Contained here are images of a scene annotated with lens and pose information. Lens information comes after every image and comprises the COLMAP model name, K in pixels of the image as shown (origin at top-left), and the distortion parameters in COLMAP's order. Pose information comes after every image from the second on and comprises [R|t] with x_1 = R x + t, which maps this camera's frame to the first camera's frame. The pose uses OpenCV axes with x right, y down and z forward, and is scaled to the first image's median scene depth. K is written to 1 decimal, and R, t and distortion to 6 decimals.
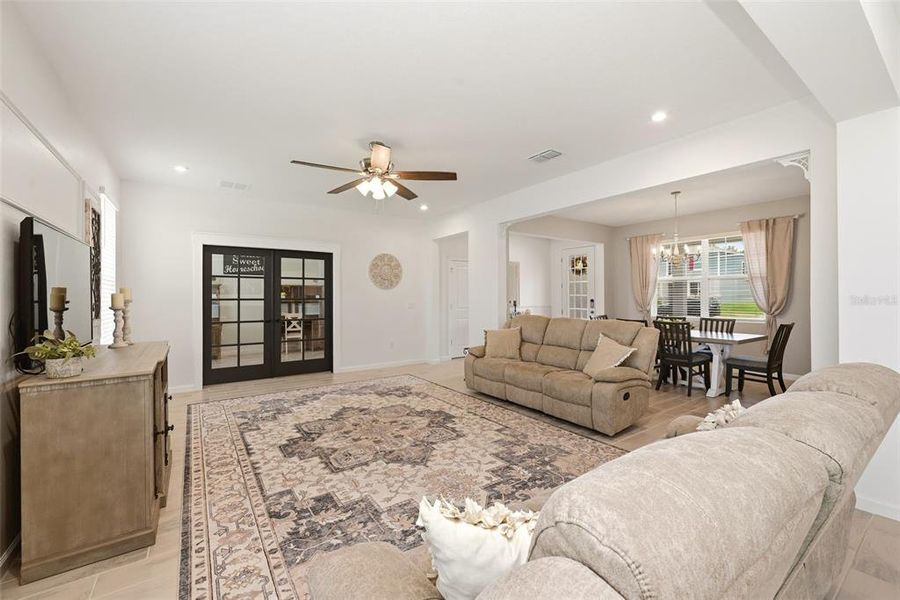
lens RADIAL K [[368.8, 0, 452.0], [0, 368.8, 292.5], [0, 0, 1]] dist [-0.000653, -0.000002]
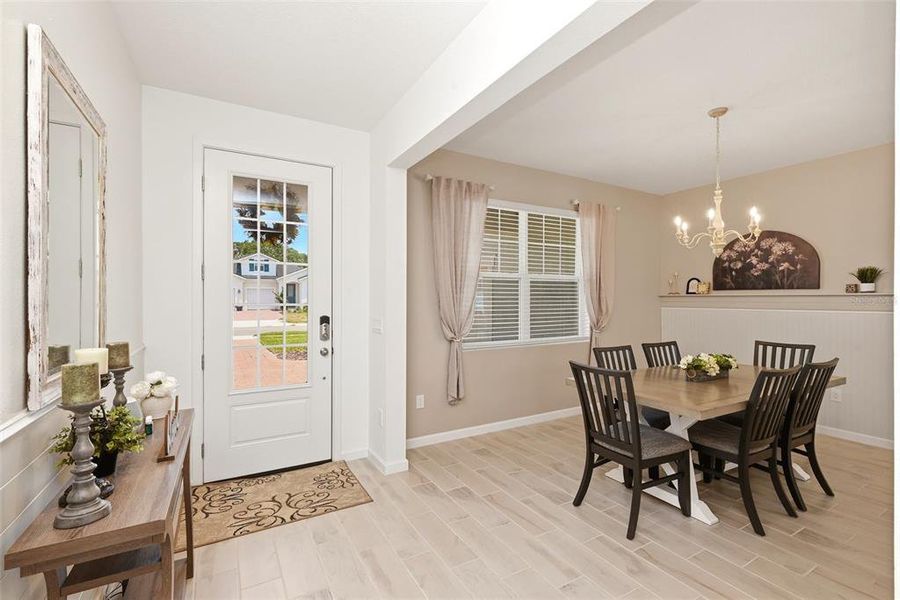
lens RADIAL K [[403.2, 0, 450.0], [0, 403.2, 300.0], [0, 0, 1]] dist [-0.000925, 0.000079]
pose [[0.093082, -0.000677, 0.995658, 0.004874], [-0.012423, 0.999921, 0.001841, 0.000733], [-0.995581, -0.012540, 0.093066, 1.792887]]
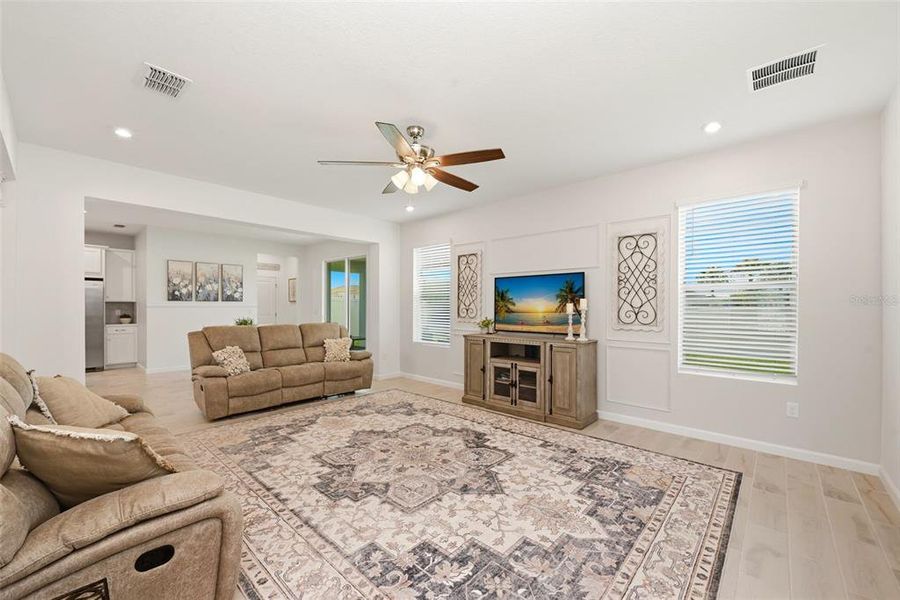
lens RADIAL K [[360.0, 0, 452.4], [0, 360.0, 308.0], [0, 0, 1]] dist [-0.000541, -0.000059]
pose [[-0.975440, 0.001676, -0.220259, -0.093224], [0.002481, 0.999991, -0.003376, 0.017852], [0.220252, -0.003840, -0.975436, 1.680793]]
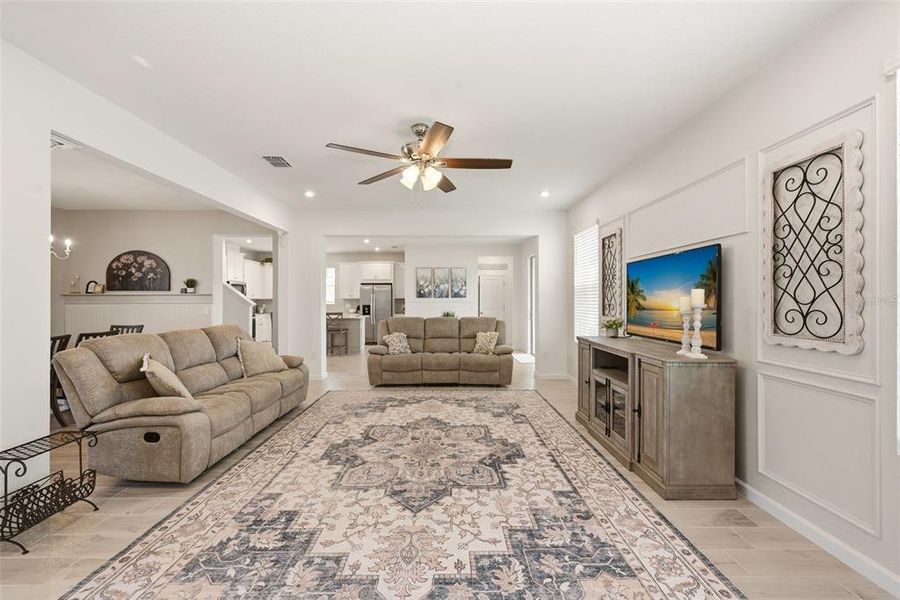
lens RADIAL K [[360.7, 0, 451.6], [0, 360.7, 300.3], [0, 0, 1]] dist [0.000060, 0.000207]
pose [[-0.824999, 0.004683, 0.565115, -0.680162], [-0.001567, 0.999943, -0.010573, 0.015895], [-0.565132, -0.009608, -0.824945, 1.518766]]
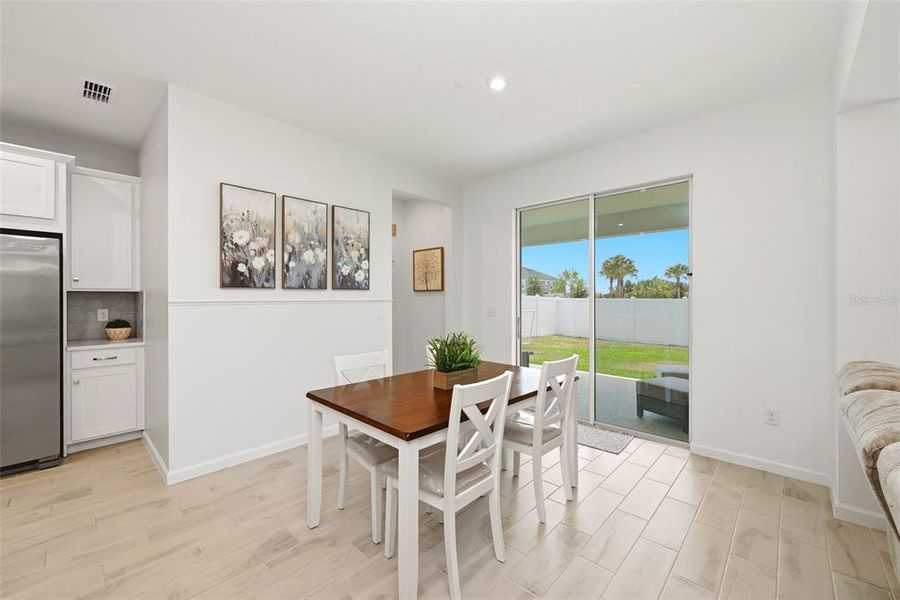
lens RADIAL K [[360.7, 0, 451.6], [0, 360.7, 300.3], [0, 0, 1]] dist [0.000060, 0.000207]
pose [[-0.979094, 0.006807, -0.203295, 0.585863], [0.007534, 0.999968, -0.002801, 0.002705], [0.203269, -0.004274, -0.979114, 0.422175]]
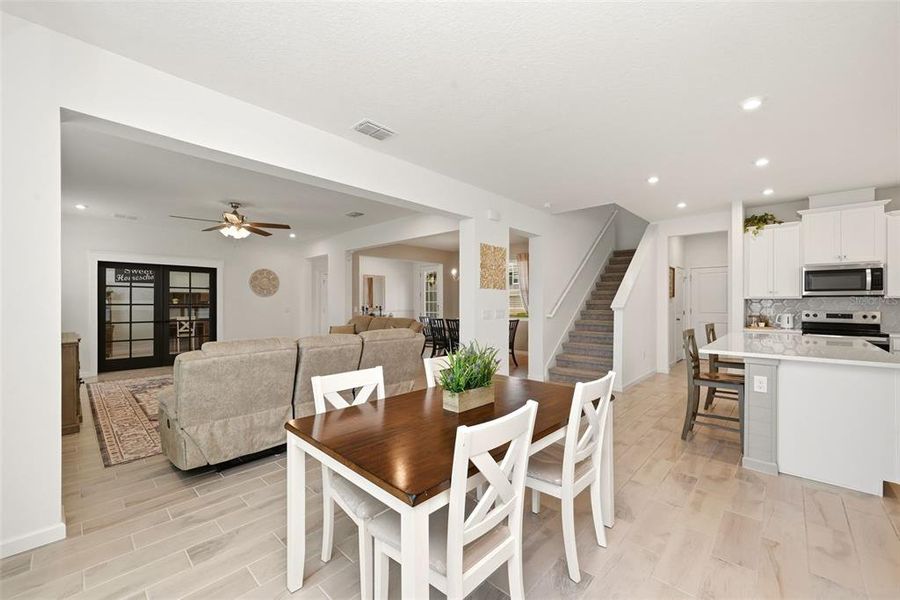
lens RADIAL K [[360.7, 0, 451.6], [0, 360.7, 300.3], [0, 0, 1]] dist [0.000060, 0.000207]
pose [[0.979455, 0.004264, 0.201616, 0.343793], [-0.005172, 0.999979, 0.003977, -0.008398], [-0.201594, -0.004938, 0.979457, -0.595627]]
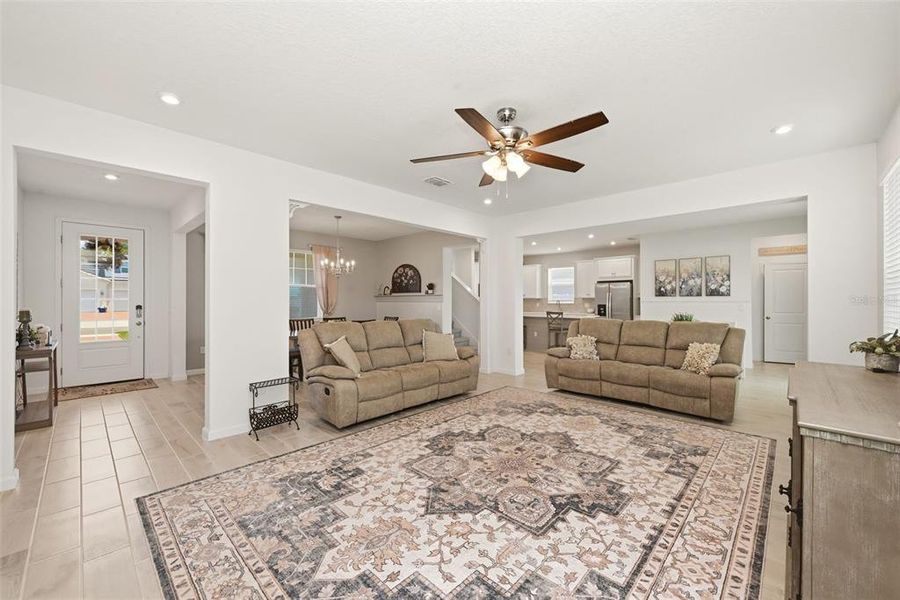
lens RADIAL K [[357.6, 0, 452.5], [0, 357.6, 300.4], [0, 0, 1]] dist [-0.000304, -0.000107]
pose [[-0.192961, 0.002557, 0.981203, -0.864111], [-0.008758, 0.999952, -0.004328, 0.013629], [-0.981167, -0.009428, -0.192929, 1.157540]]
